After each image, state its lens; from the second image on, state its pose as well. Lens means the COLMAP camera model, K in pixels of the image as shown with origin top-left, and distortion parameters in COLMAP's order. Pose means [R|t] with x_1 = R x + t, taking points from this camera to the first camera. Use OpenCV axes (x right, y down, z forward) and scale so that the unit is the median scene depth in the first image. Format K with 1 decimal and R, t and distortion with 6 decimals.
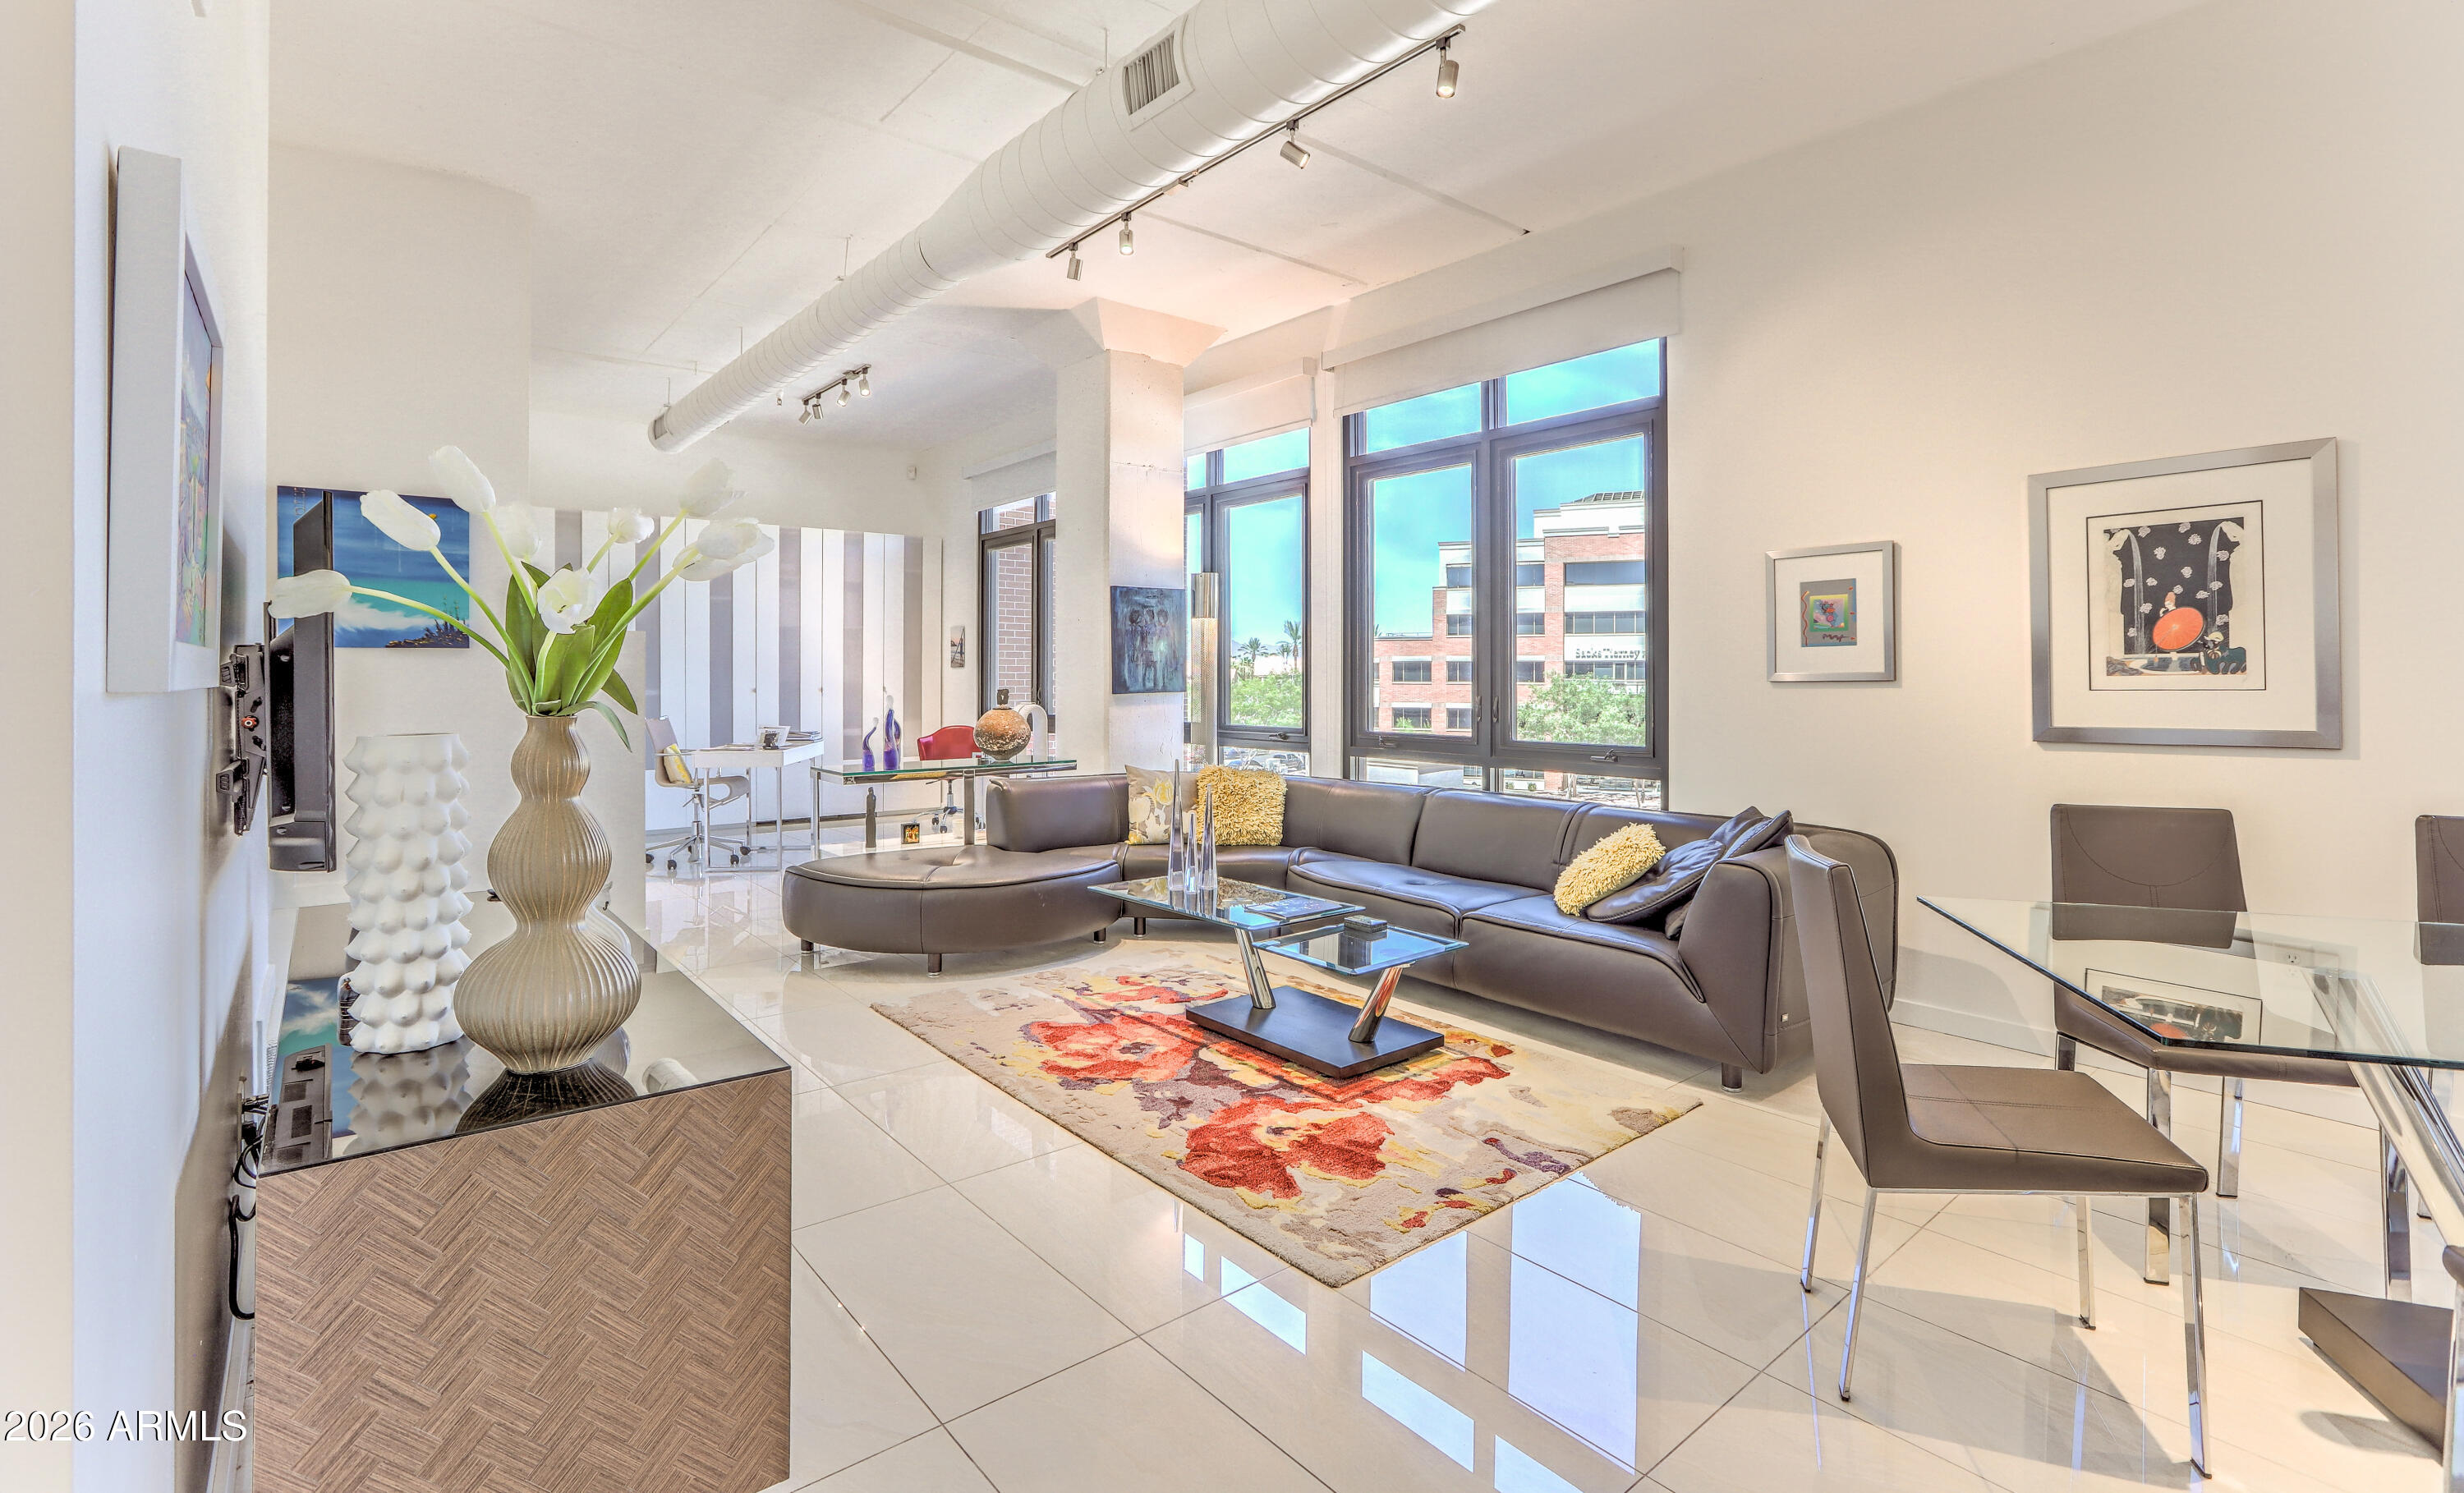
lens RADIAL K [[1119.0, 0, 1216.2], [0, 1119.0, 670.0], [0, 0, 1]] dist [-0.023585, 0.006258]
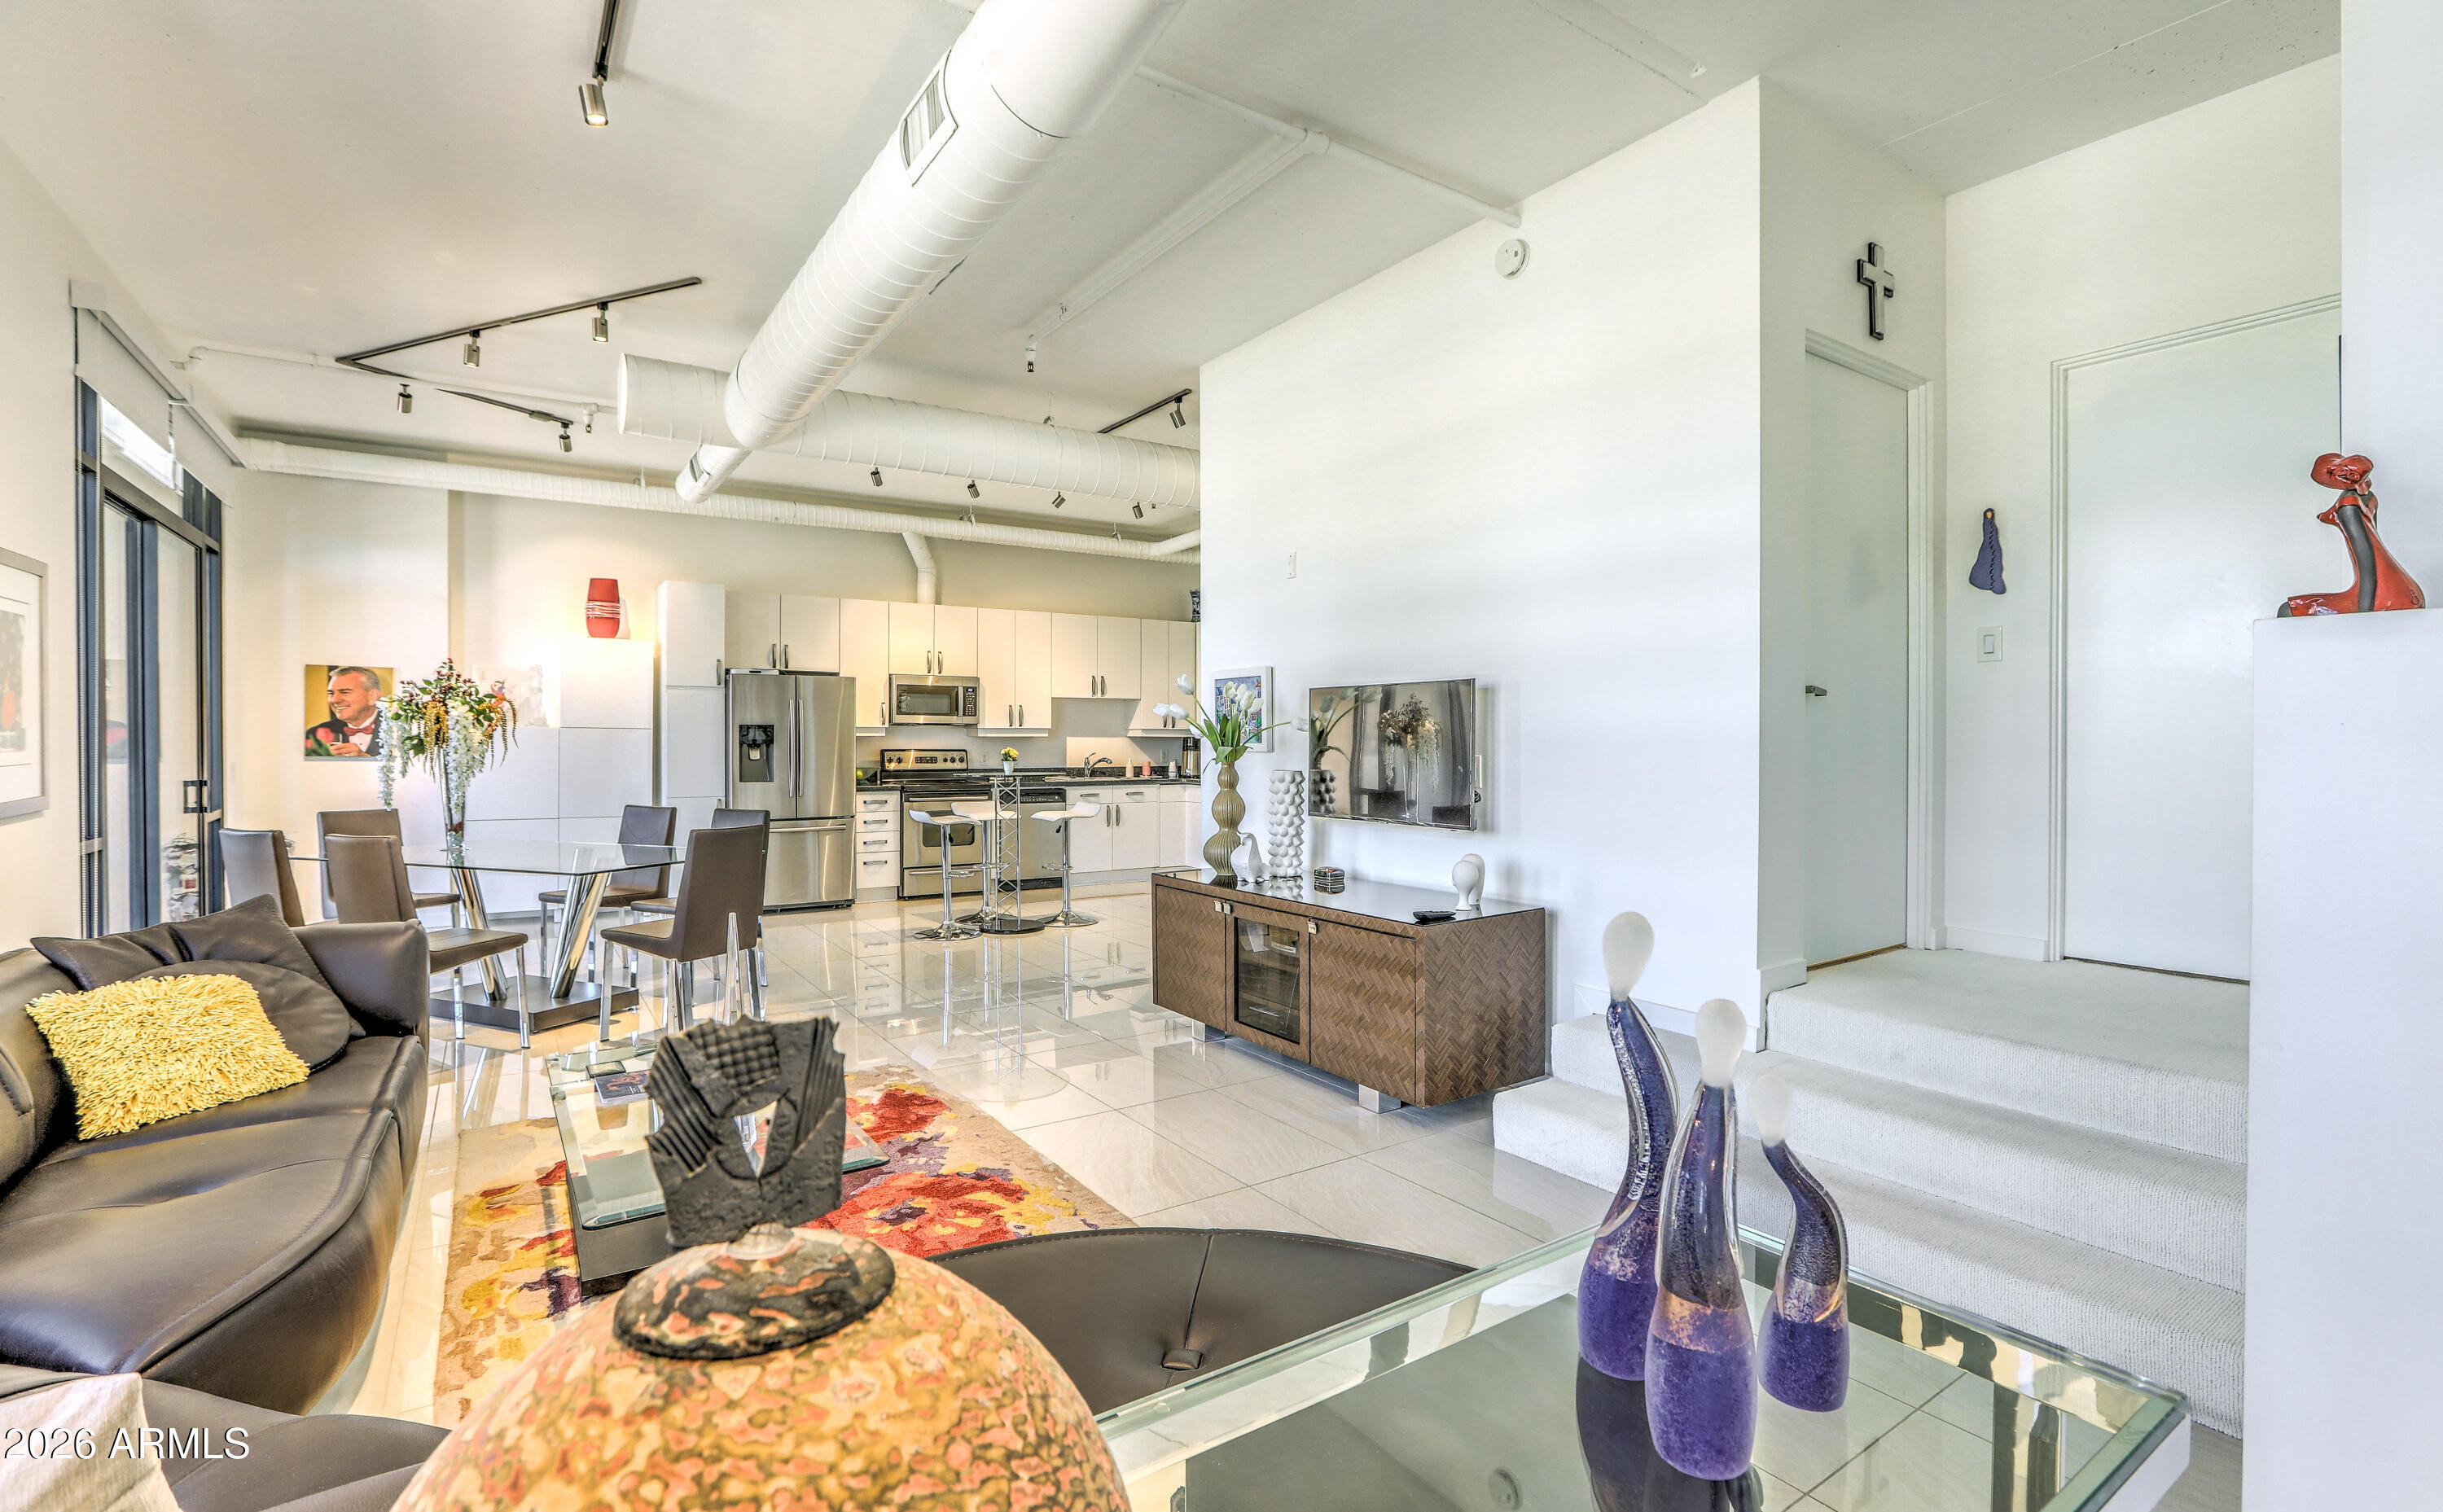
lens RADIAL K [[1082.9, 0, 1205.6], [0, 1082.9, 743.6], [0, 0, 1]] dist [-0.000282, 0.001246]
pose [[-0.993390, -0.000537, 0.114785, -0.258822], [-0.000691, 0.999999, -0.001305, -0.002119], [-0.114784, -0.001375, -0.993390, 1.193046]]
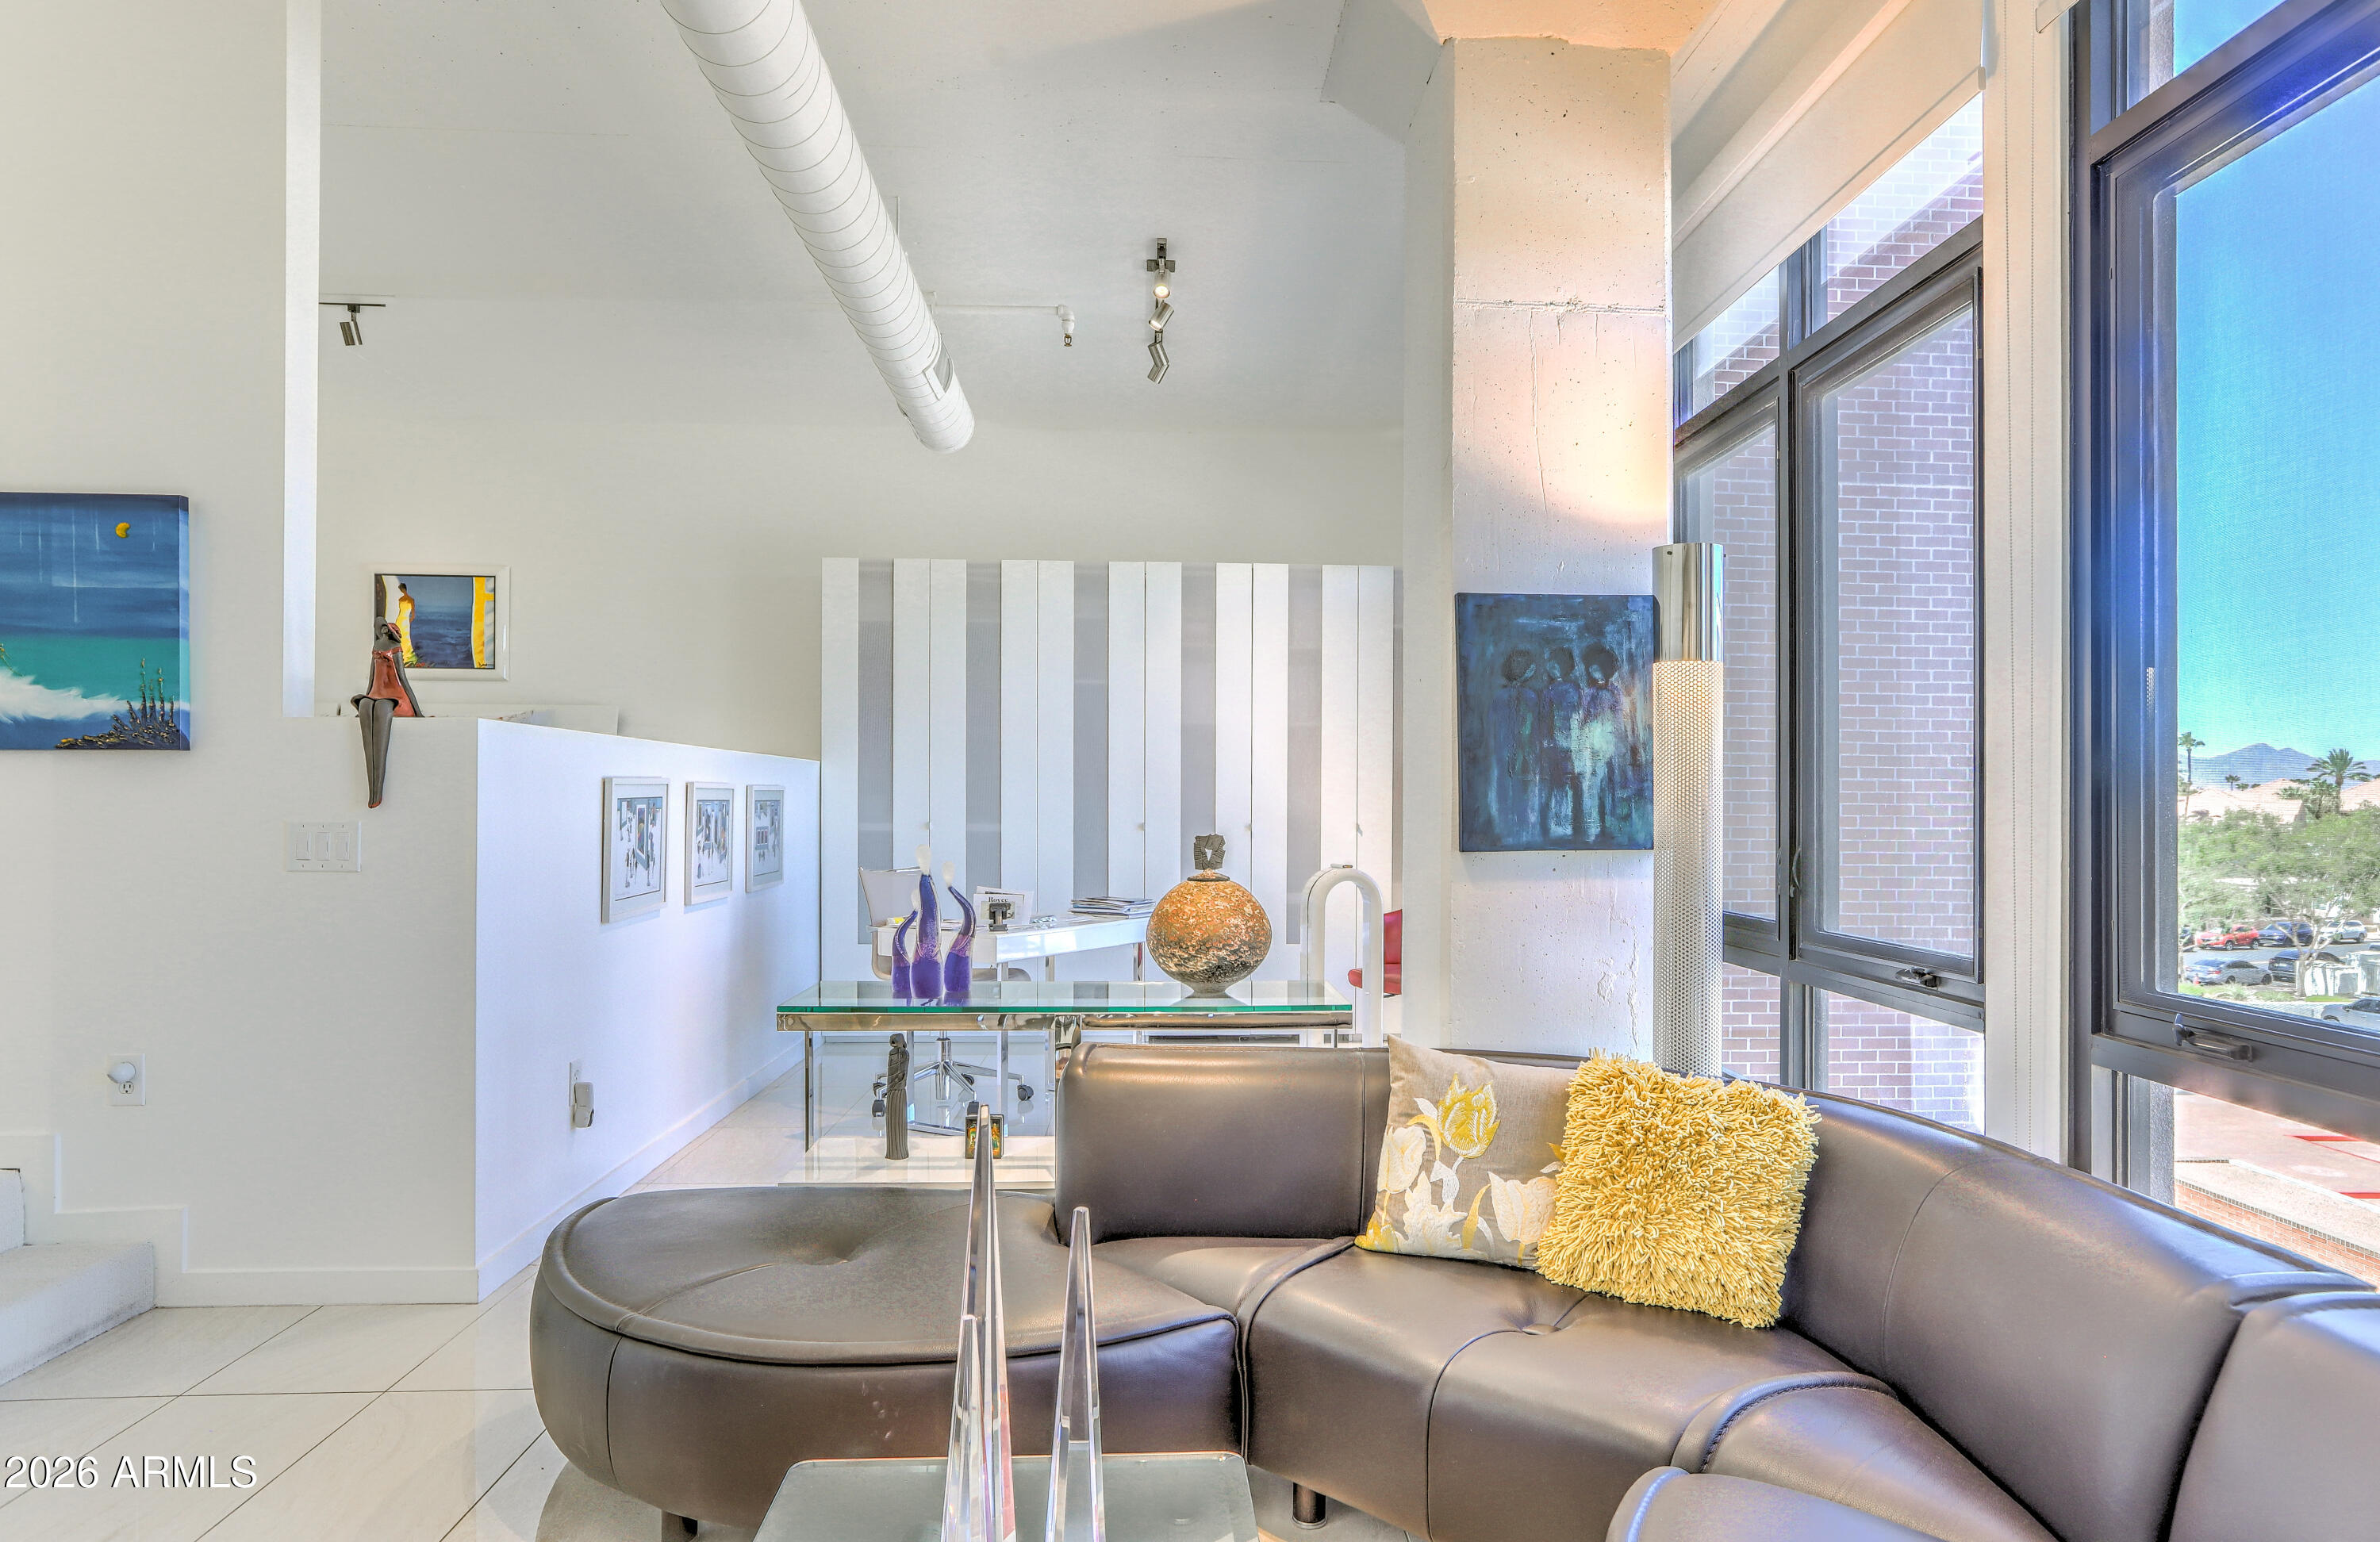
lens RADIAL K [[1477.9, 0, 1245.2], [0, 1477.9, 791.2], [0, 0, 1]] dist [-0.023472, 0.007557]
pose [[0.817964, 0.000499, -0.575269, 0.182300], [-0.004020, 0.999980, -0.004849, 0.002236], [0.575256, 0.006278, 0.817950, 0.571791]]
